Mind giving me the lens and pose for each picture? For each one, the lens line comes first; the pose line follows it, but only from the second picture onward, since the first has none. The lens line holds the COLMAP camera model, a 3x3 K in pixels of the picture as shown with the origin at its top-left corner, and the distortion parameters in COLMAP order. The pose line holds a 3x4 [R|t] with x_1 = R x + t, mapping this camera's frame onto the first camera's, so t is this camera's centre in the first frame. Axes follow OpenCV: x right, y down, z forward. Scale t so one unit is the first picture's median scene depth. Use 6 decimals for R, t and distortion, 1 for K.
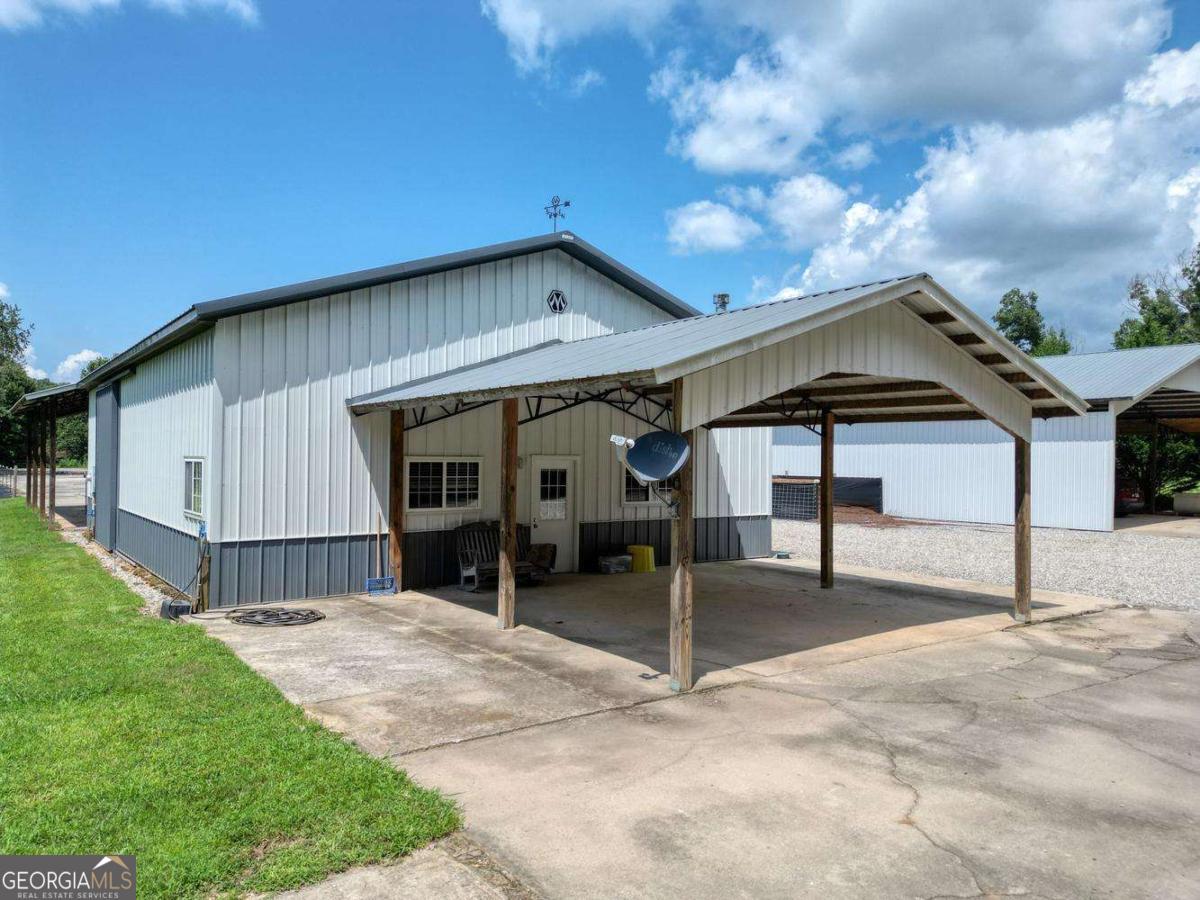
lens RADIAL K [[839.7, 0, 600.0], [0, 839.7, 450.0], [0, 0, 1]] dist [0.067913, -0.060433]
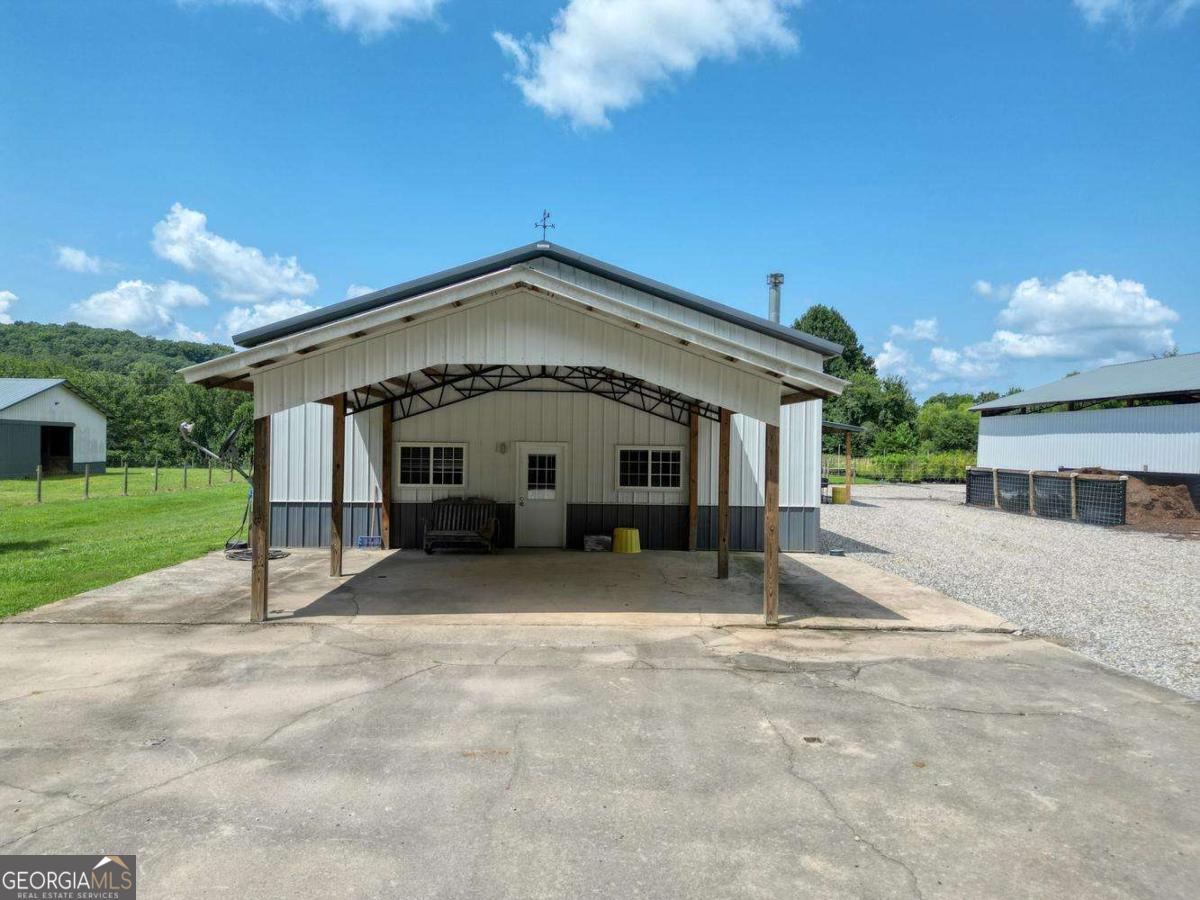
lens RADIAL K [[839.7, 0, 600.0], [0, 839.7, 450.0], [0, 0, 1]] dist [0.067913, -0.060433]
pose [[0.822786, 0.005782, -0.568321, 0.712933], [-0.000231, 0.999952, 0.009840, 0.006561], [0.568351, -0.007965, 0.822748, 0.133755]]
